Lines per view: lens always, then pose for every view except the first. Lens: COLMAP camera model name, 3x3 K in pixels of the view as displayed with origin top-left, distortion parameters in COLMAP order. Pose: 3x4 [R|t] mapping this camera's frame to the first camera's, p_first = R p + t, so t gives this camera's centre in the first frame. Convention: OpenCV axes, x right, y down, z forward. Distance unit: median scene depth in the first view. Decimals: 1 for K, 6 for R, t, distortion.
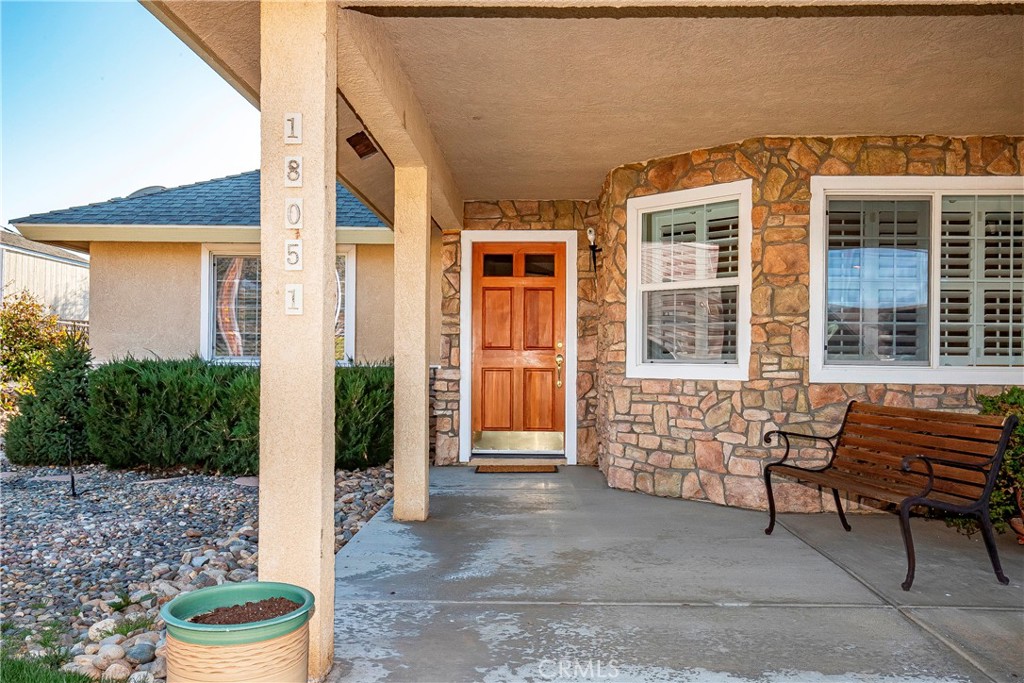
lens RADIAL K [[865.3, 0, 516.1], [0, 865.3, 345.0], [0, 0, 1]] dist [0.017132, 0.009049]
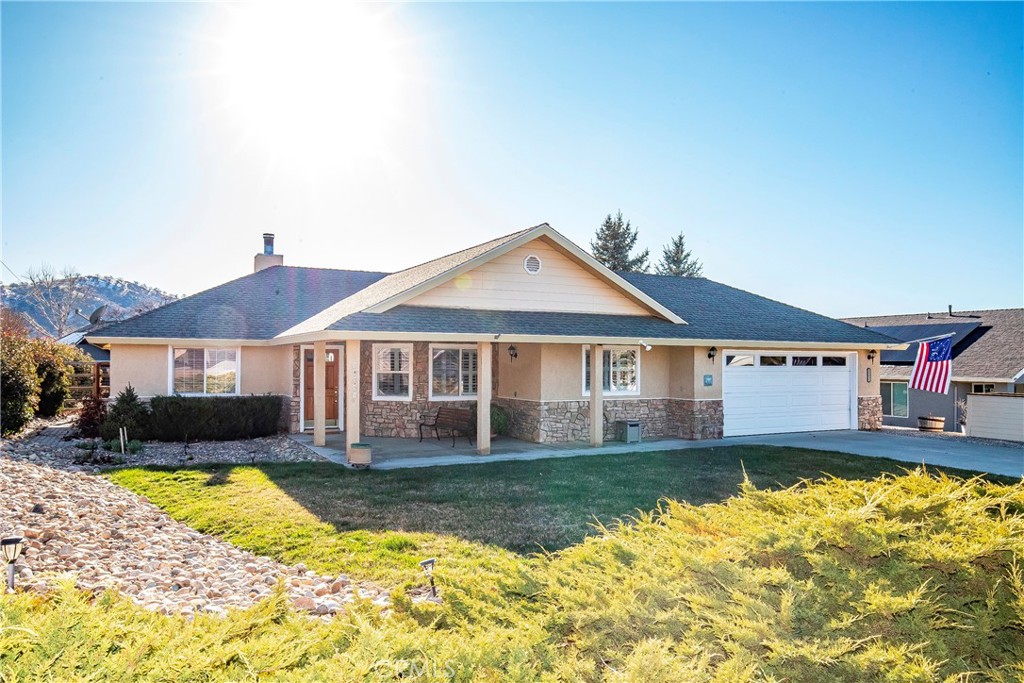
lens RADIAL K [[726.8, 0, 507.2], [0, 726.8, 347.6], [0, 0, 1]] dist [0.007427, 0.004500]
pose [[0.875370, 0.004463, 0.483433, -0.798131], [-0.004990, 0.999988, -0.000196, -0.173225], [-0.483428, -0.002241, 0.875381, -1.717653]]
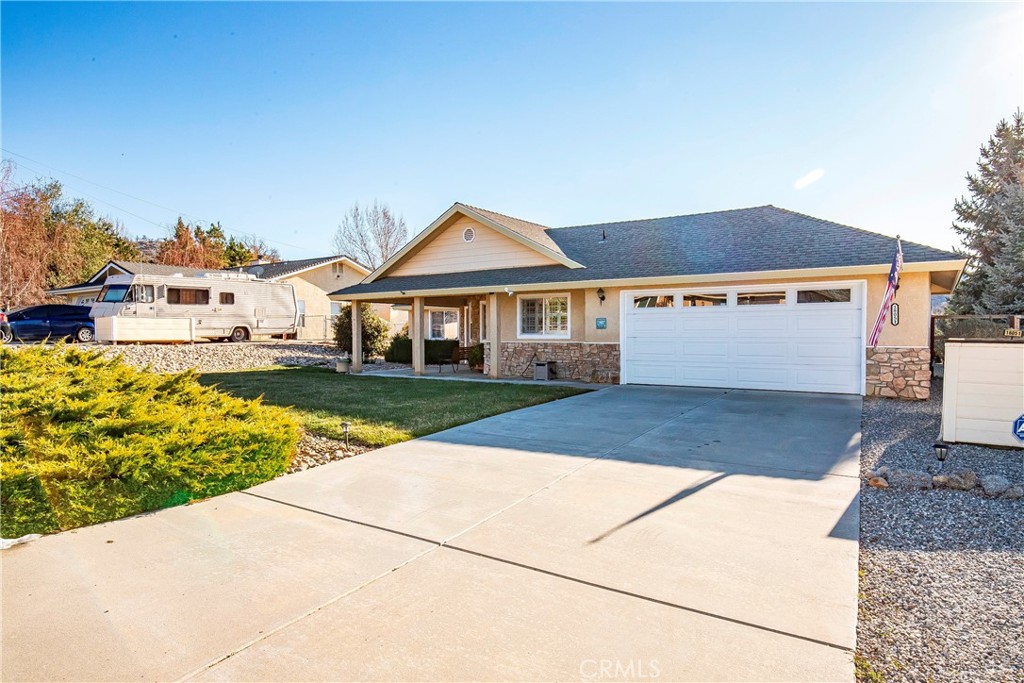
lens RADIAL K [[619.8, 0, 510.0], [0, 619.8, 342.0], [0, 0, 1]] dist [-0.002501, 0.000017]
pose [[0.830750, -0.002338, -0.556641, 2.351113], [0.015805, 0.999687, 0.019389, -0.026901], [0.556422, -0.024905, 0.830527, -1.764464]]
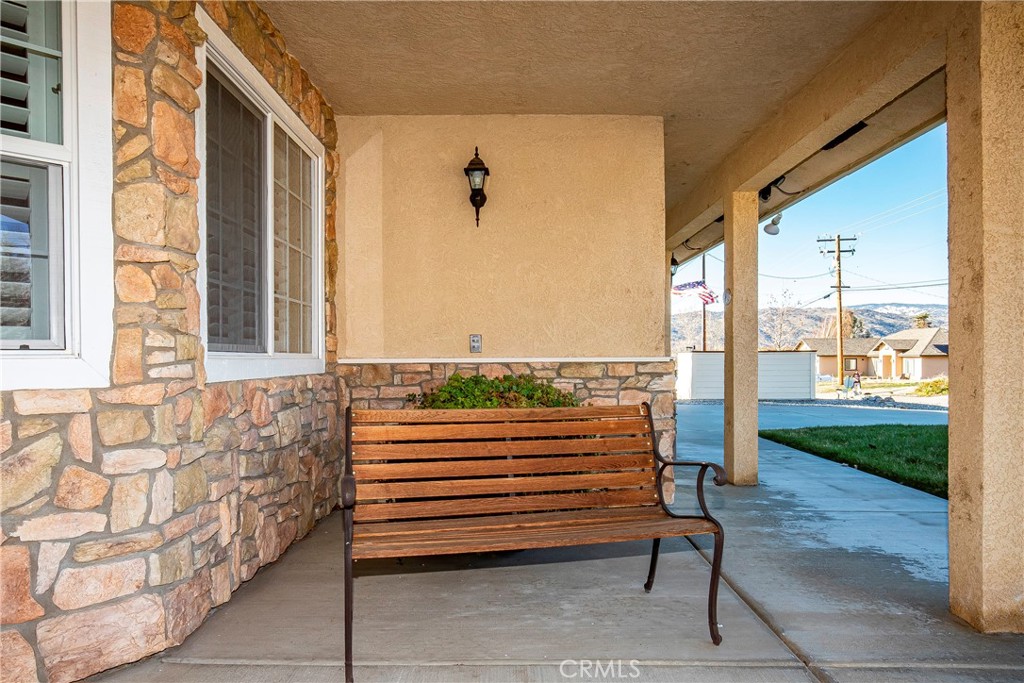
lens RADIAL K [[683.2, 0, 513.9], [0, 683.2, 352.0], [0, 0, 1]] dist [-0.003330, -0.000715]
pose [[-0.038473, -0.004119, 0.999251, -0.089561], [-0.013735, 0.999899, 0.003593, 0.018976], [-0.999165, -0.013587, -0.038526, 0.798157]]
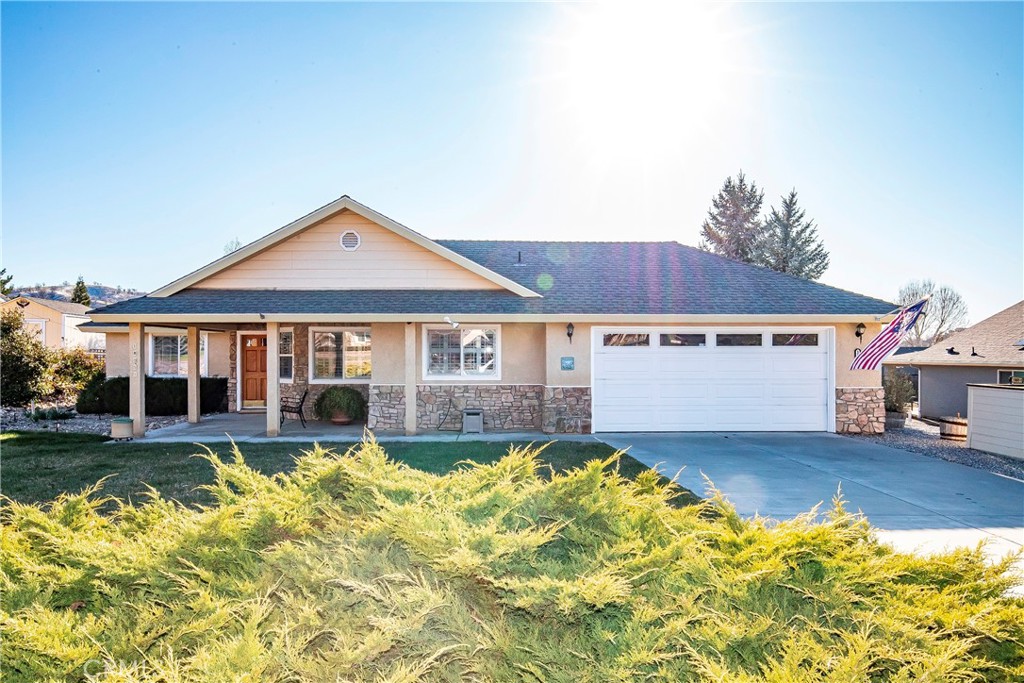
lens RADIAL K [[724.9, 0, 510.0], [0, 724.9, 348.1], [0, 0, 1]] dist [0.013041, -0.001129]
pose [[0.999192, -0.008650, 0.039245, 1.019400], [0.008288, 0.999922, 0.009381, -0.122245], [-0.039323, -0.009048, 0.999186, -1.973562]]
